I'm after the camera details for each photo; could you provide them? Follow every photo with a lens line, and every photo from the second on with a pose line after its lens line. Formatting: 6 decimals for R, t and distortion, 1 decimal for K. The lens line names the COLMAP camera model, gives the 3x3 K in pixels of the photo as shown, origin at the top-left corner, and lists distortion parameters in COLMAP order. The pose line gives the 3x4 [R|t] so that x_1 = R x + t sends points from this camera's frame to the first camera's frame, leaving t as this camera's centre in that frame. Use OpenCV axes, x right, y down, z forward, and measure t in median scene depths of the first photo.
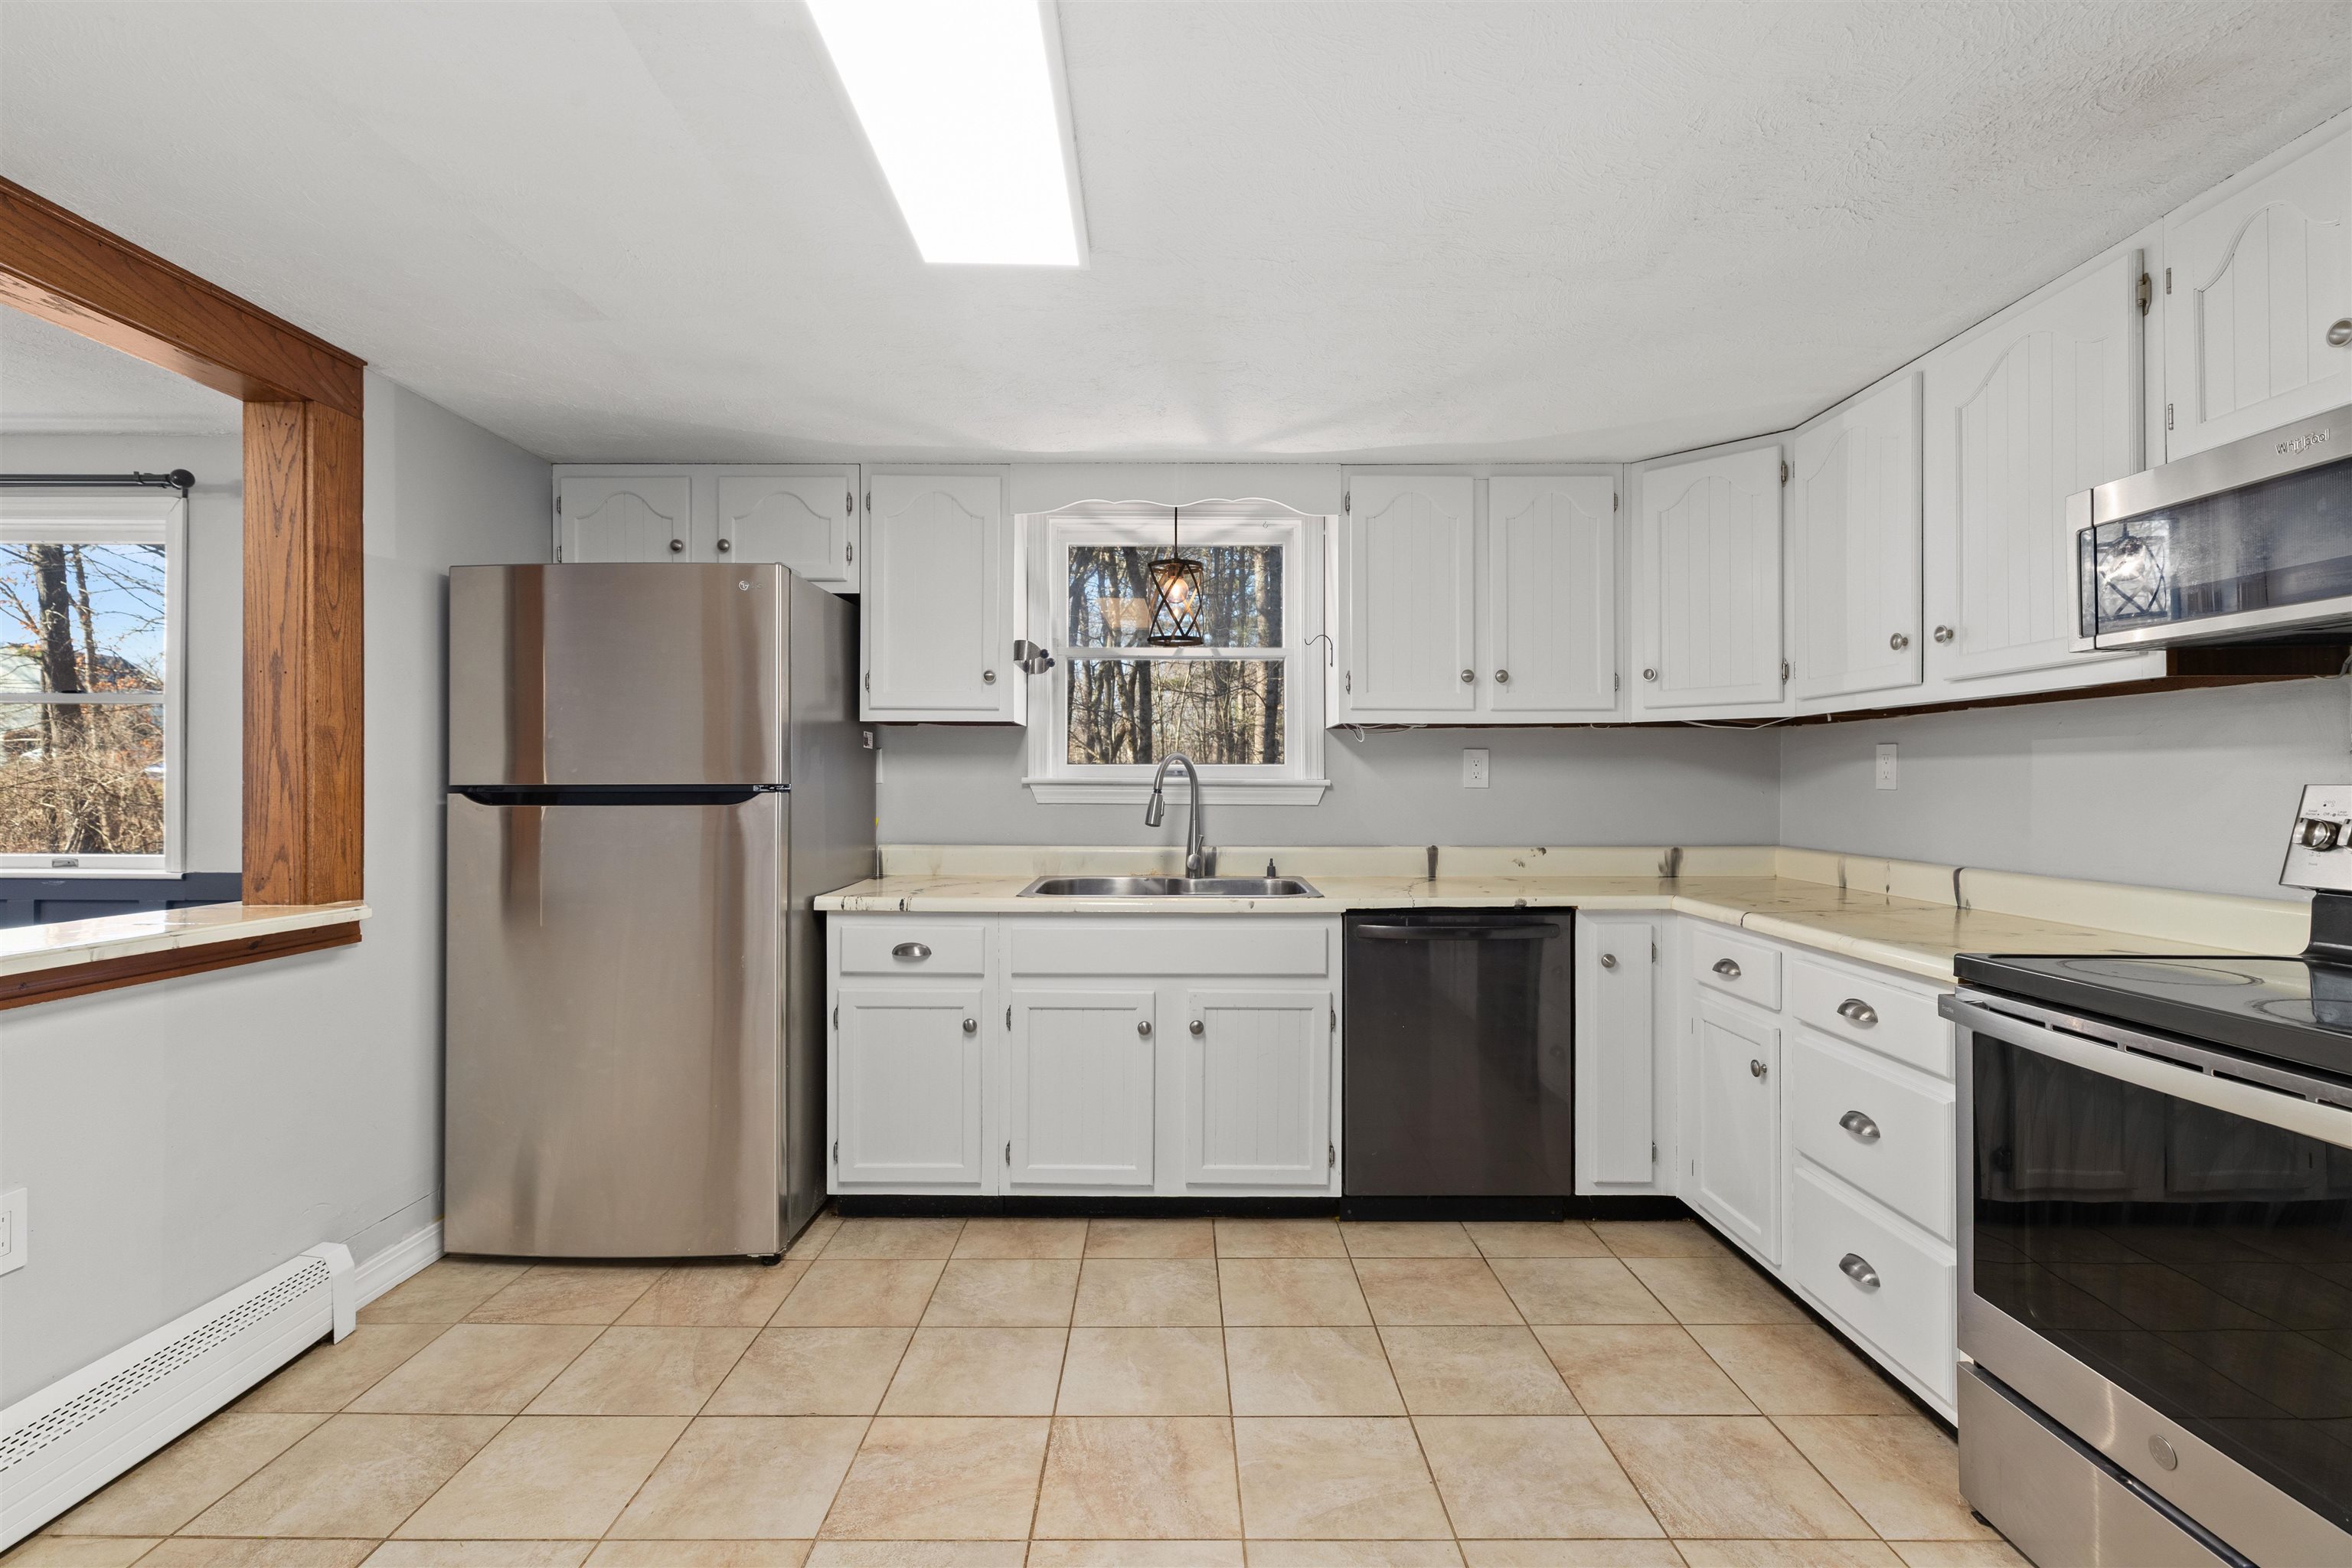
lens RADIAL K [[1078.2, 0, 1175.4], [0, 1078.2, 776.6], [0, 0, 1]] dist [0.008990, -0.002042]
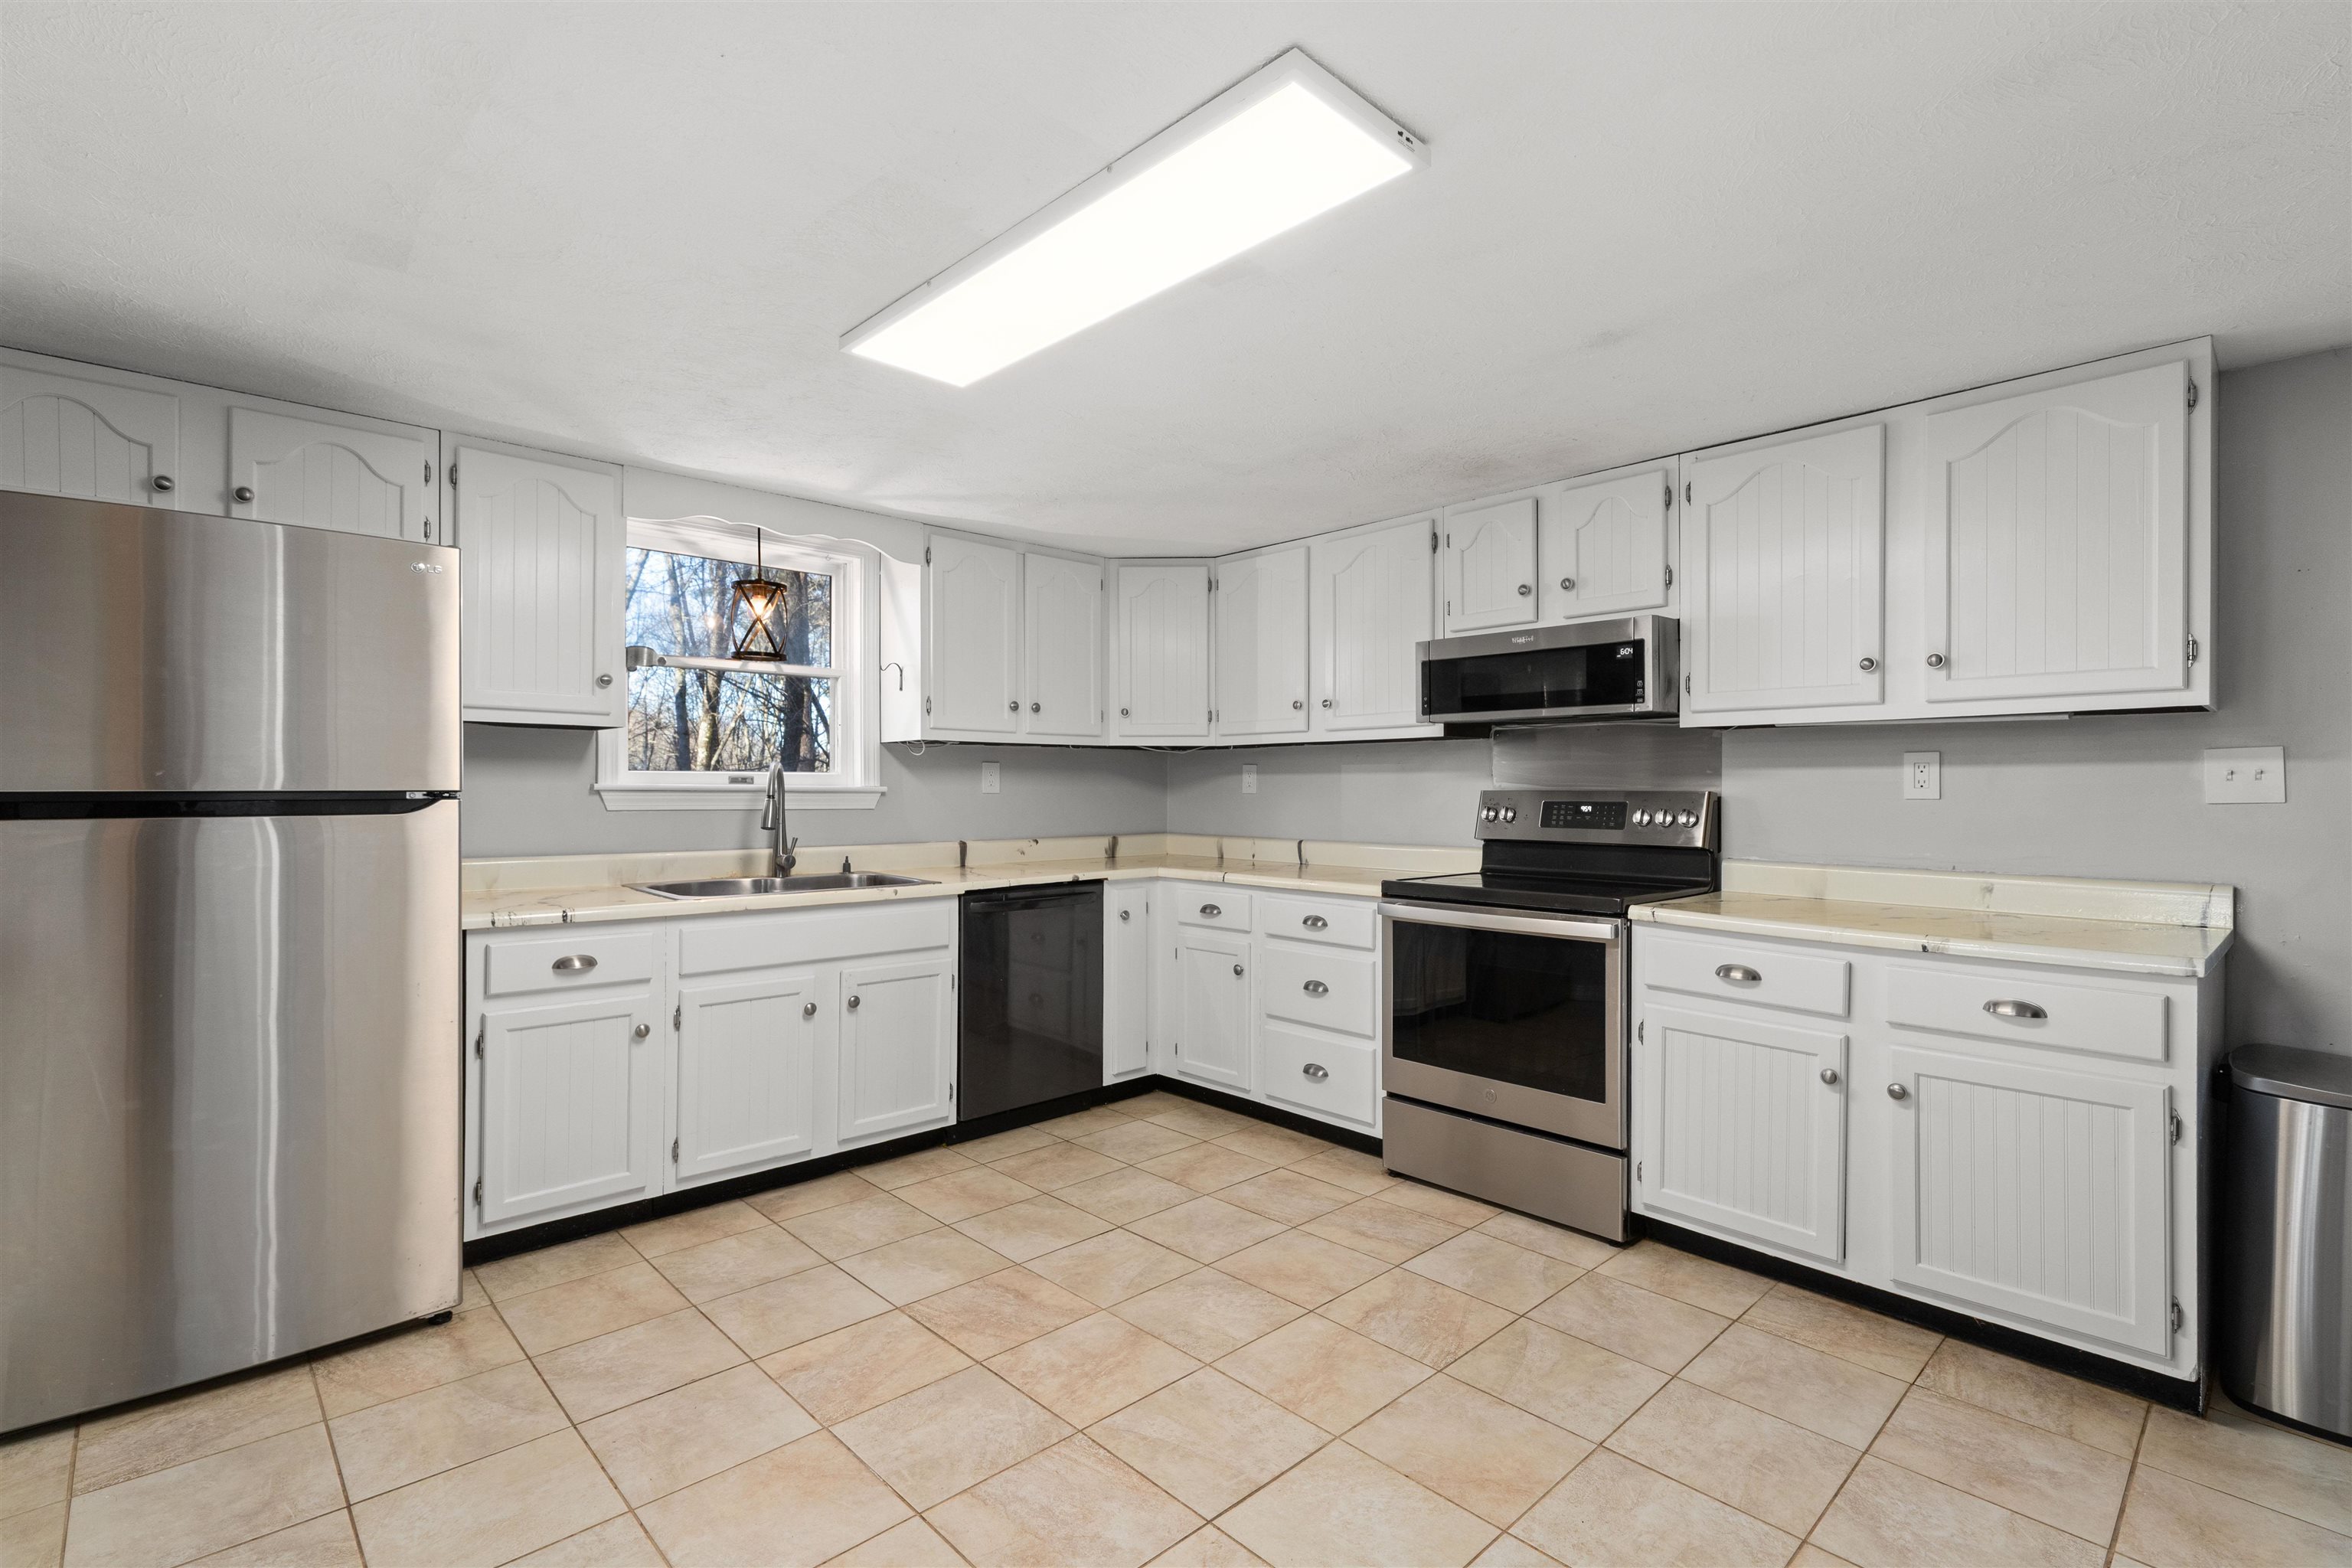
lens RADIAL K [[1078.2, 0, 1177.5], [0, 1078.2, 788.3], [0, 0, 1]] dist [0.008990, -0.002042]
pose [[0.728102, 0.001075, 0.685468, -0.525847], [-0.004448, 0.999985, 0.003156, -0.000627], [-0.685455, -0.005347, 0.728096, -0.074863]]
